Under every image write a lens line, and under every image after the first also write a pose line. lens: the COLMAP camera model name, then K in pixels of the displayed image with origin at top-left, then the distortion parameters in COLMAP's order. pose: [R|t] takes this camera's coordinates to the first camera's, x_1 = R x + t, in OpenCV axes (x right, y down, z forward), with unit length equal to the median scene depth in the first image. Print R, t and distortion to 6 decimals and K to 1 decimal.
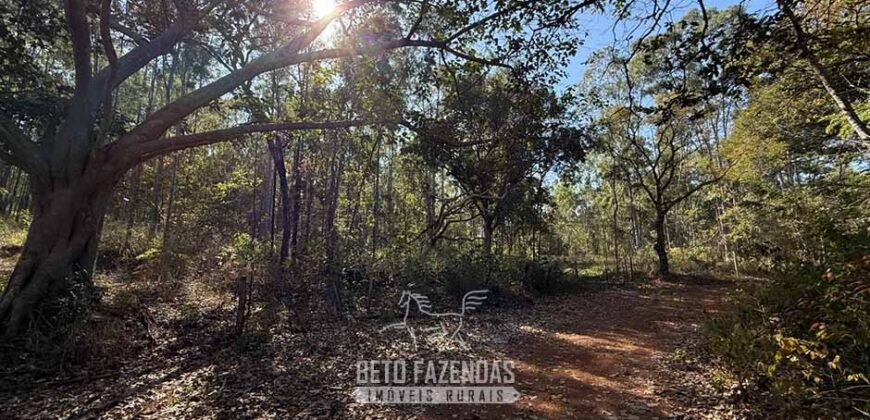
lens RADIAL K [[344.3, 0, 434.0], [0, 344.3, 209.7], [0, 0, 1]] dist [-0.001252, -0.000519]
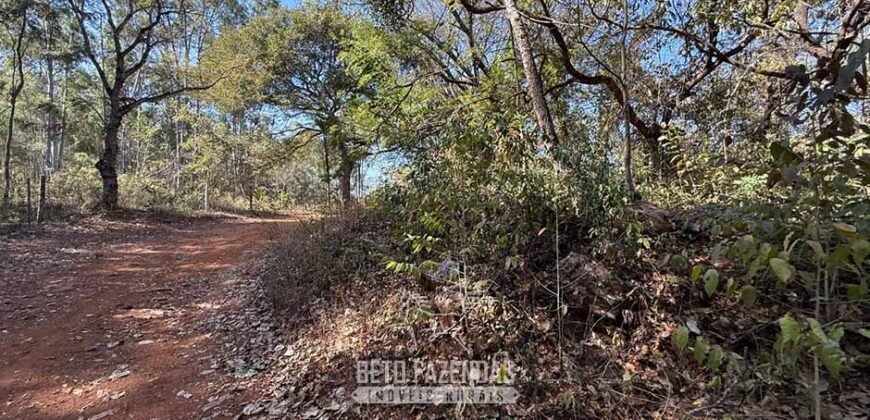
lens RADIAL K [[344.3, 0, 434.3], [0, 344.3, 210.2], [0, 0, 1]] dist [-0.001252, -0.000519]
pose [[0.176883, 0.007230, 0.984205, 0.154947], [-0.175574, 0.984166, 0.024325, 0.069661], [-0.968445, -0.177104, 0.175351, 0.309990]]
